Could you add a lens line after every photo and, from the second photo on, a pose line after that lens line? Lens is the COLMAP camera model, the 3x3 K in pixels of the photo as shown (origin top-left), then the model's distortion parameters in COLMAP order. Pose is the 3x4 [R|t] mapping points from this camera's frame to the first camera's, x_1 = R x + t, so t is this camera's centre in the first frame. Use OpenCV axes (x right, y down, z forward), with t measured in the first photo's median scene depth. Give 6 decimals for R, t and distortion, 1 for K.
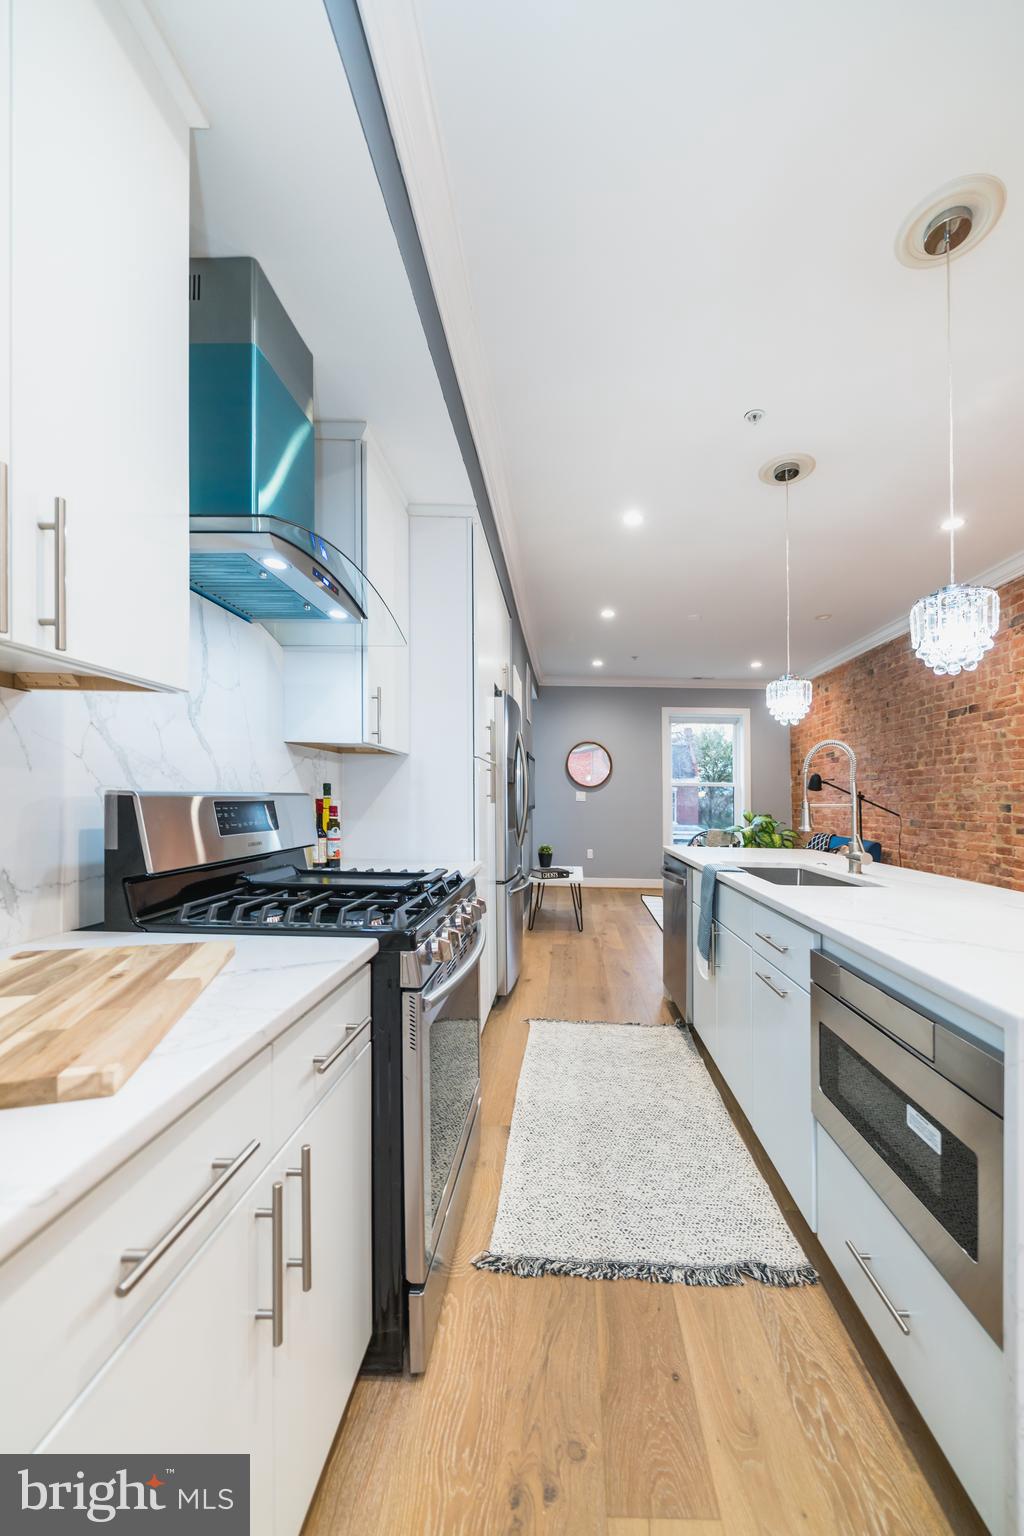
lens RADIAL K [[558.3, 0, 562.1], [0, 558.3, 830.6], [0, 0, 1]] dist [-0.005203, -0.000671]
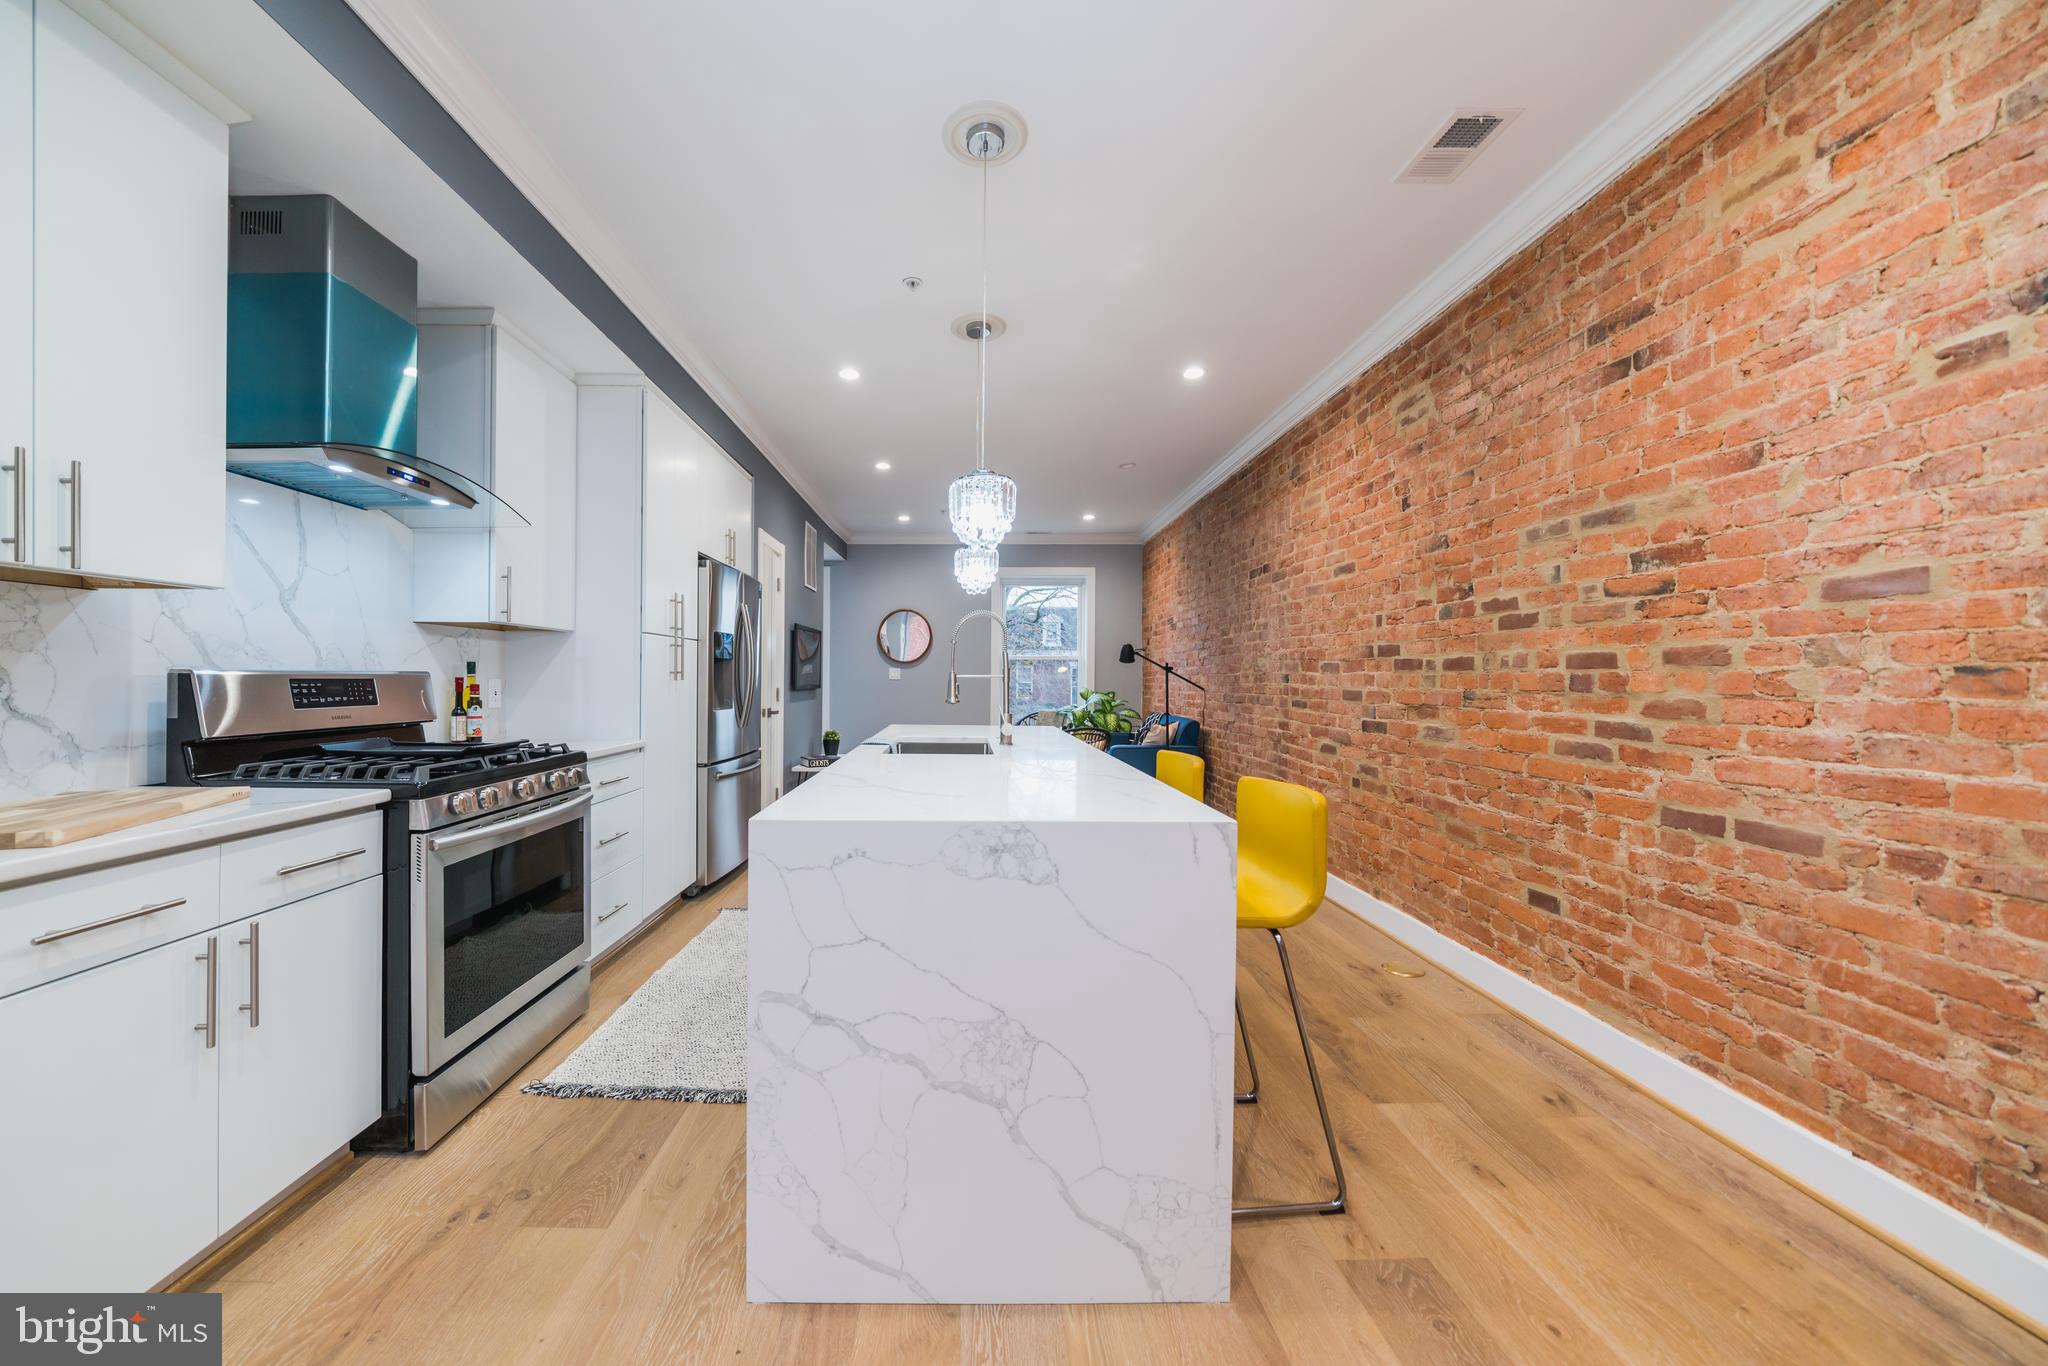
lens RADIAL K [[711.3, 0, 968.4], [0, 711.3, 710.3], [0, 0, 1]] dist [-0.007761, 0.000365]
pose [[0.999900, -0.014114, -0.001184, 0.588697], [0.014099, 0.999827, -0.012098, 0.037892], [0.001355, 0.012080, 0.999926, -0.335632]]
